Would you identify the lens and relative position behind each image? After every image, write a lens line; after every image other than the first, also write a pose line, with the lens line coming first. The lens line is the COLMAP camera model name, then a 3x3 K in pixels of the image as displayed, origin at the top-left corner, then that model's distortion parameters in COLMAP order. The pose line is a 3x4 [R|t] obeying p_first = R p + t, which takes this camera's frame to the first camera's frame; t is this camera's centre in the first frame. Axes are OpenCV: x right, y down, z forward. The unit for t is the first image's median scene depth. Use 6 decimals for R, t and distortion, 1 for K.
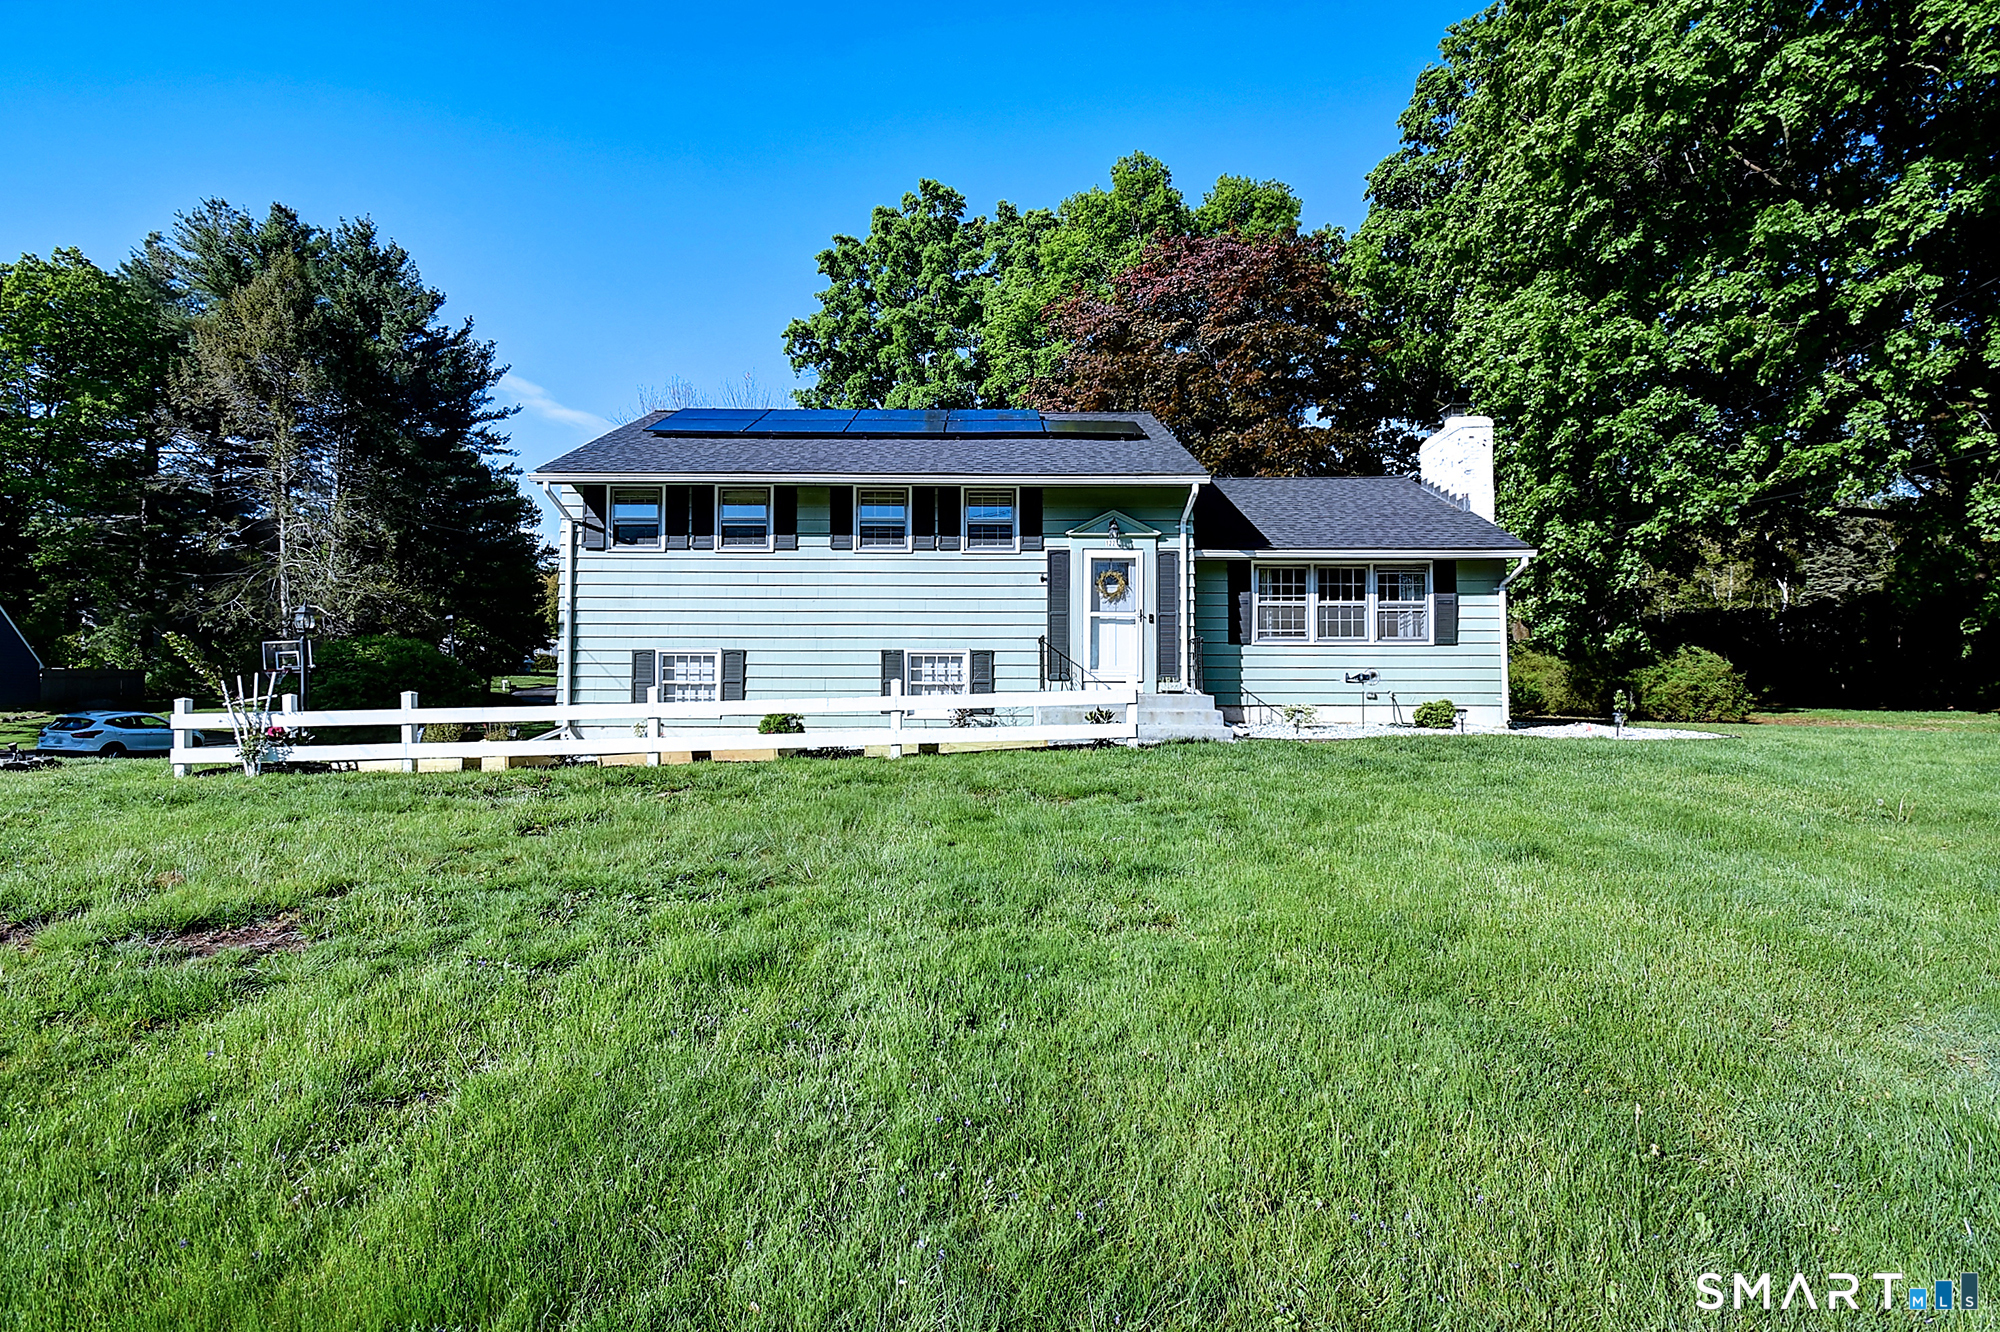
lens RADIAL K [[891.1, 0, 986.6], [0, 891.1, 673.0], [0, 0, 1]] dist [0.017229, -0.025495]
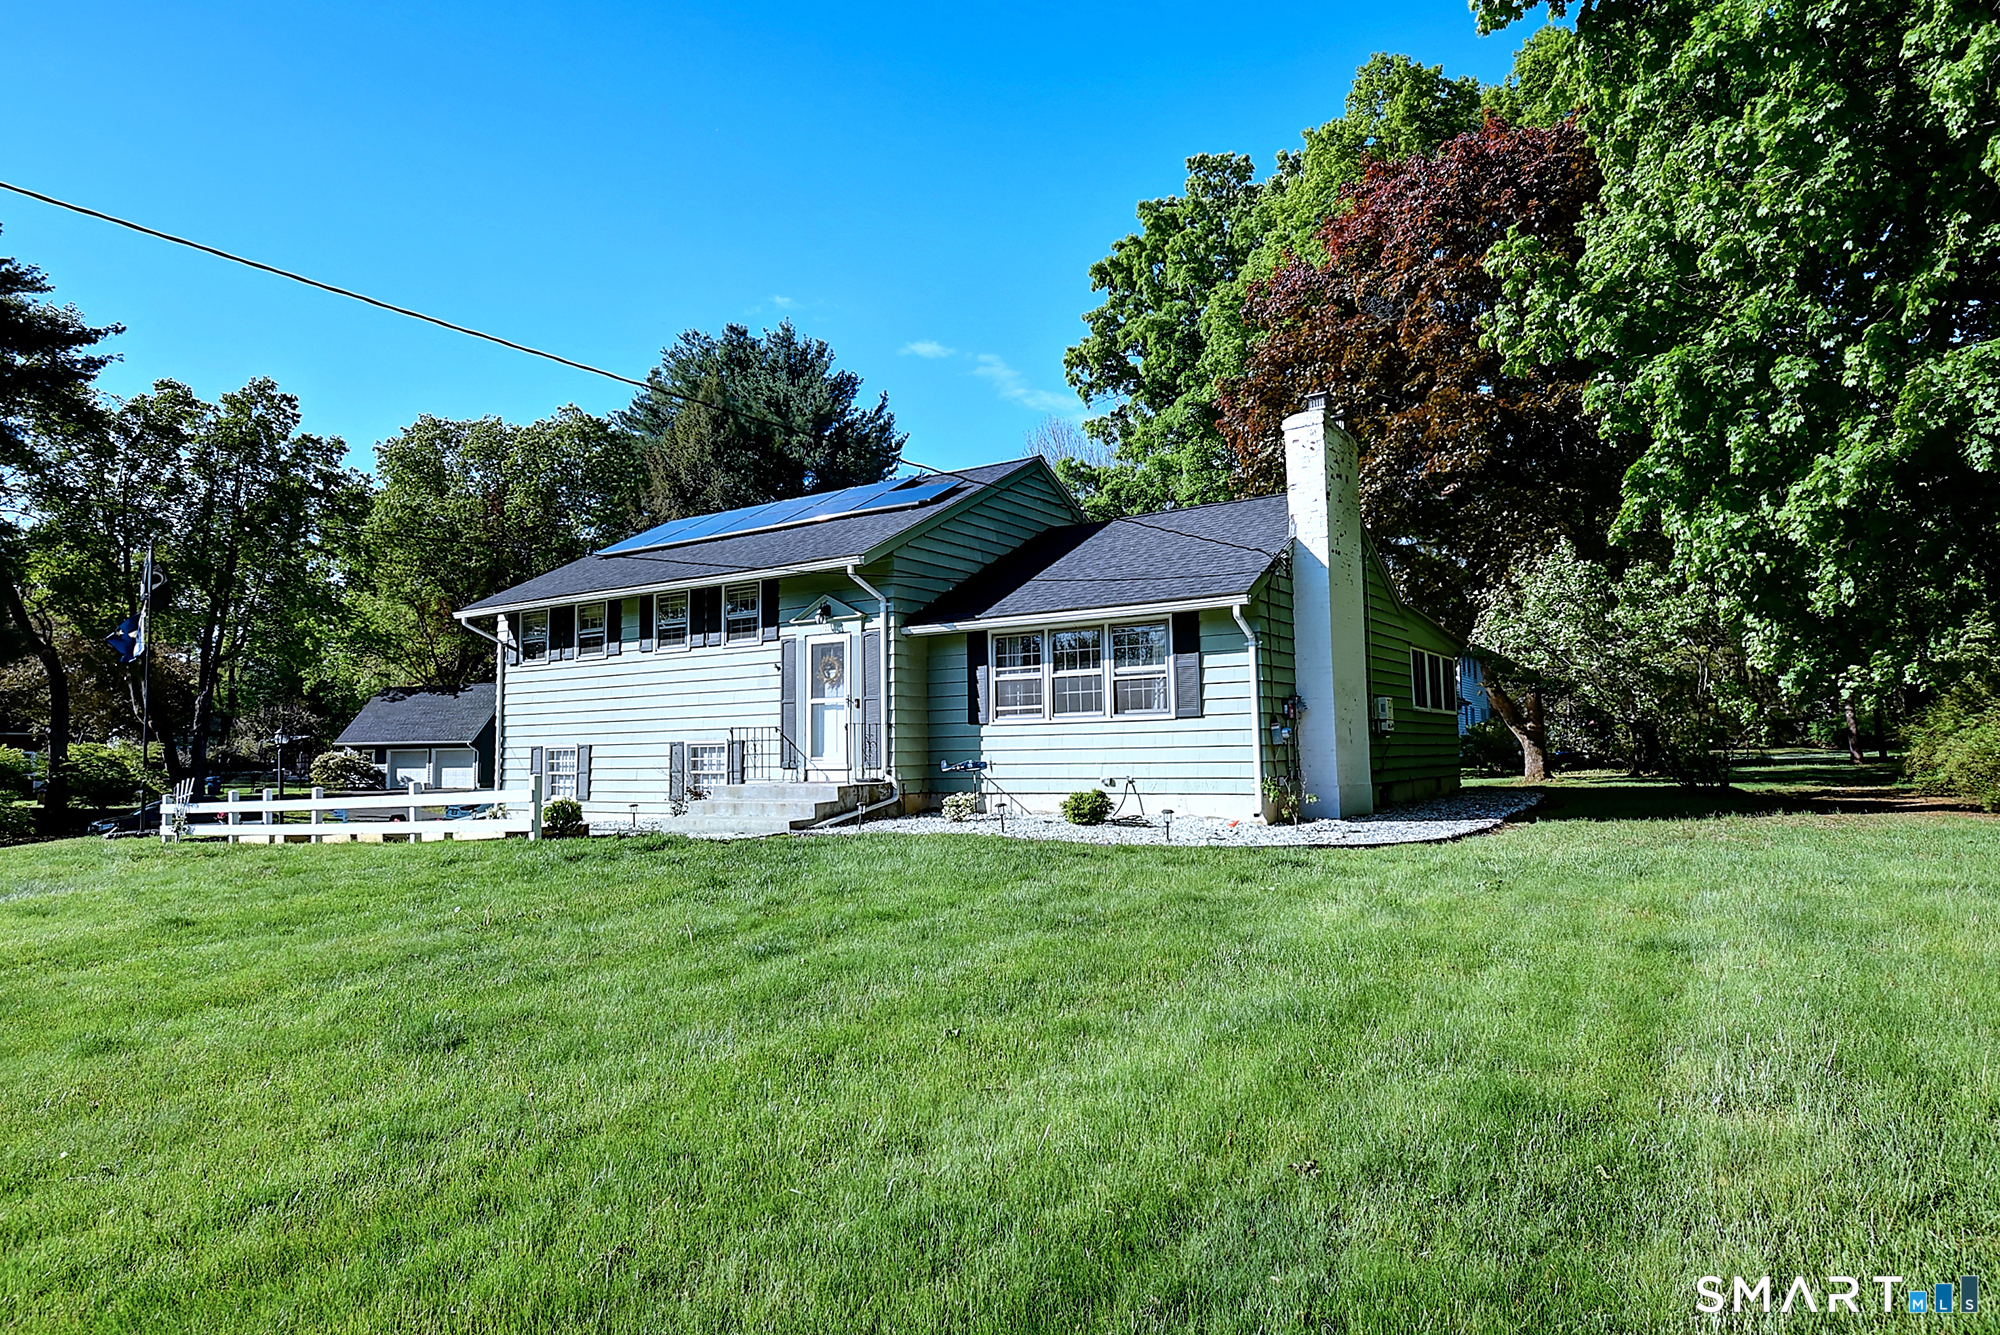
lens RADIAL K [[1110.3, 0, 1002.2], [0, 1110.3, 701.8], [0, 0, 1]] dist [0.004065, 0.000335]
pose [[0.840170, -0.041352, -0.540744, 0.711544], [0.029812, 0.999103, -0.030084, -0.016381], [0.541503, 0.009155, 0.840649, 0.058566]]
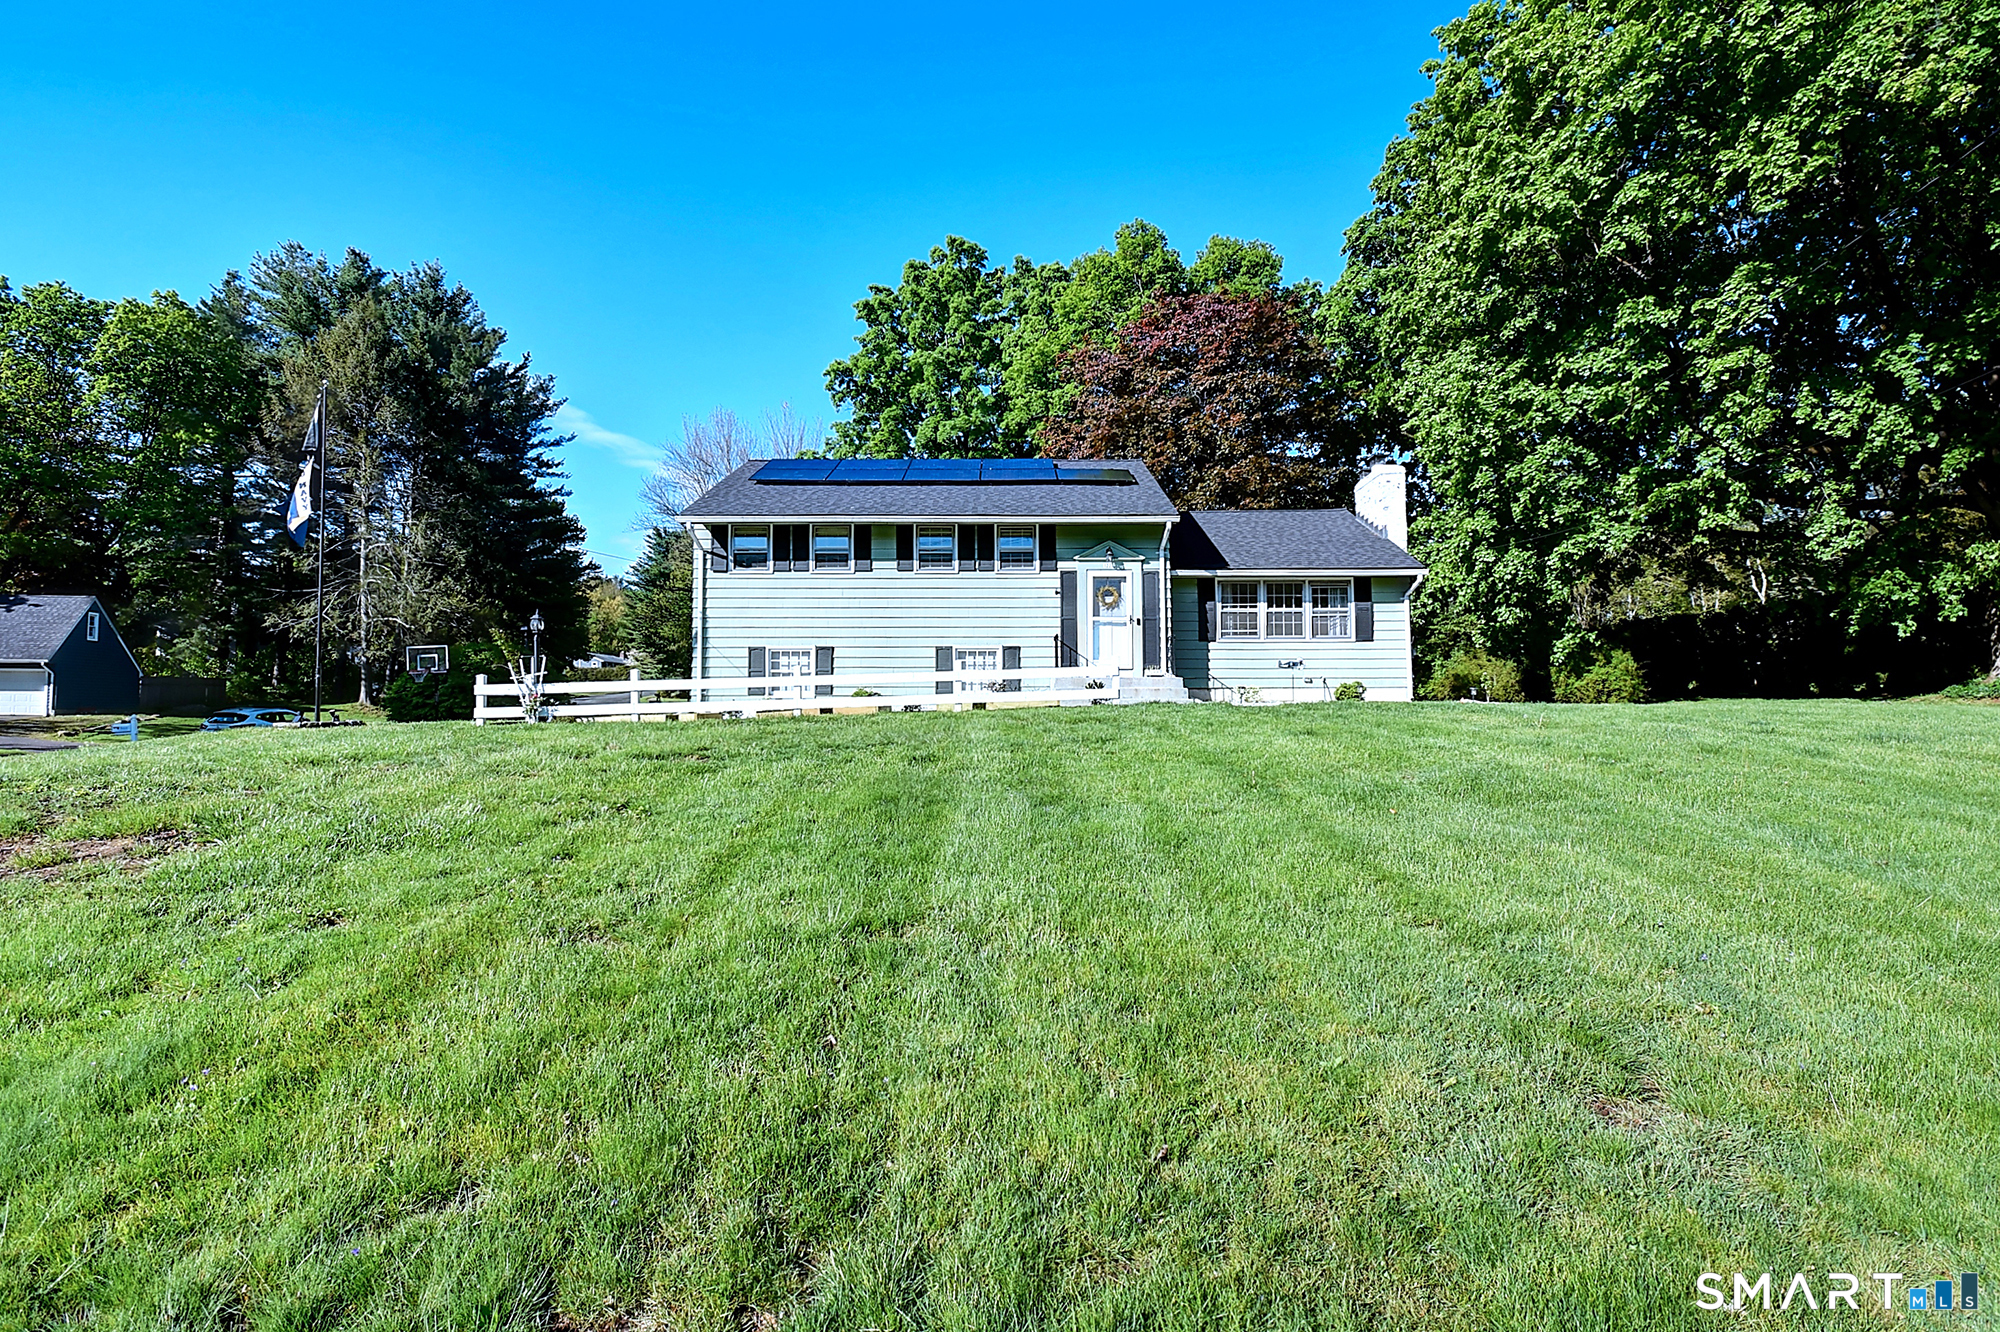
lens RADIAL K [[892.0, 0, 1000.0], [0, 892.0, 666.0], [0, 0, 1]] dist [-0.001850, -0.000322]
pose [[0.999982, -0.003968, -0.004412, -0.011773], [0.003874, 0.999768, -0.021185, 0.023815], [0.004495, 0.021168, 0.999766, -0.242903]]
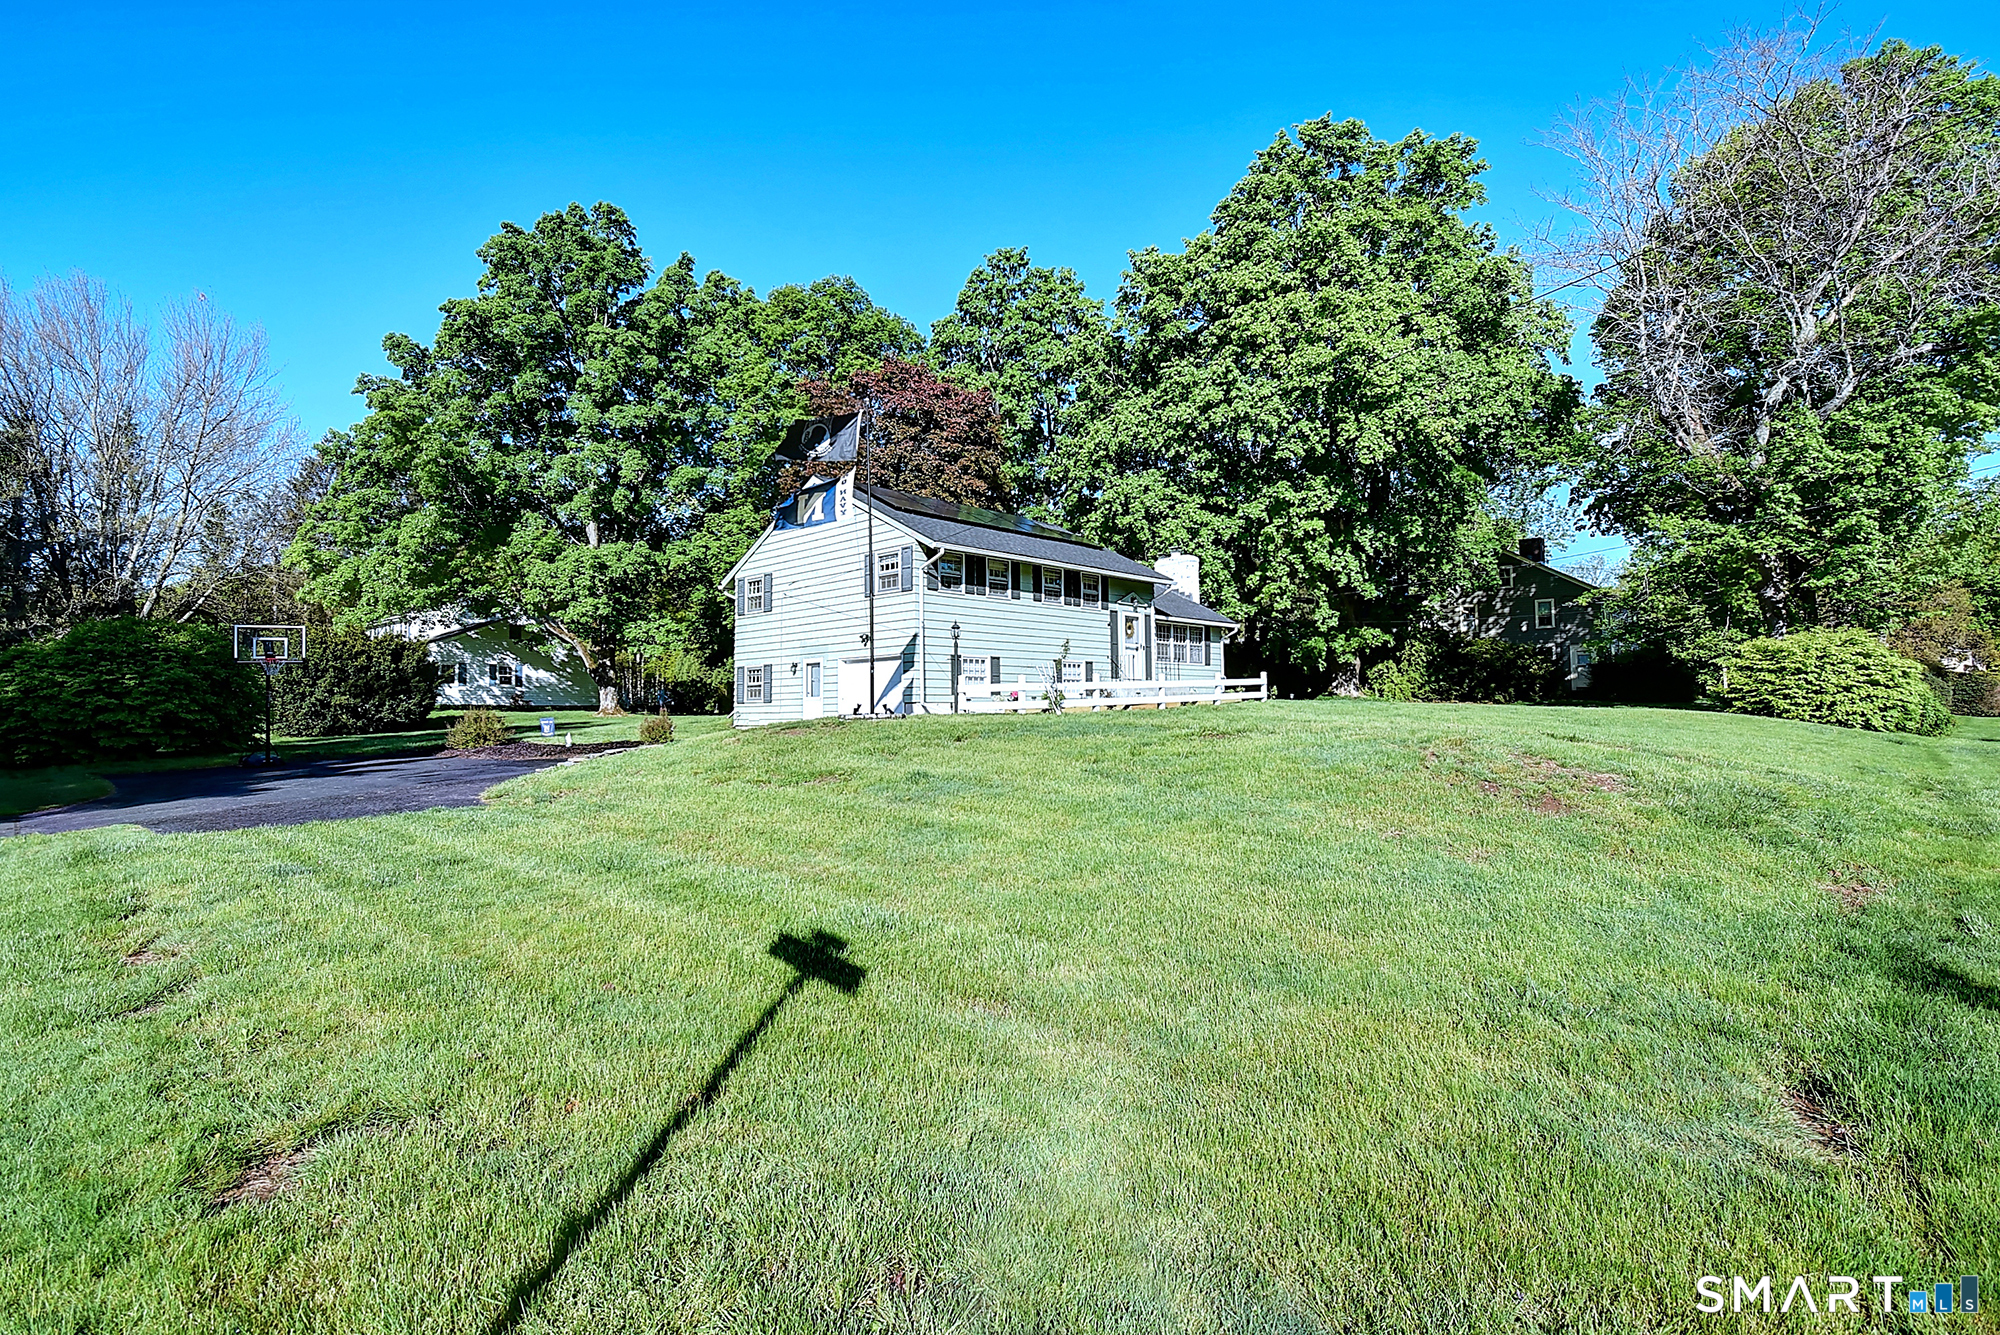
lens RADIAL K [[928.8, 0, 998.3], [0, 928.8, 702.7], [0, 0, 1]] dist [-0.000182, -0.000009]
pose [[0.688934, -0.006017, 0.724799, -1.144667], [-0.010537, 0.999777, 0.018316, 0.020539], [-0.724747, -0.020255, 0.688717, -0.149204]]
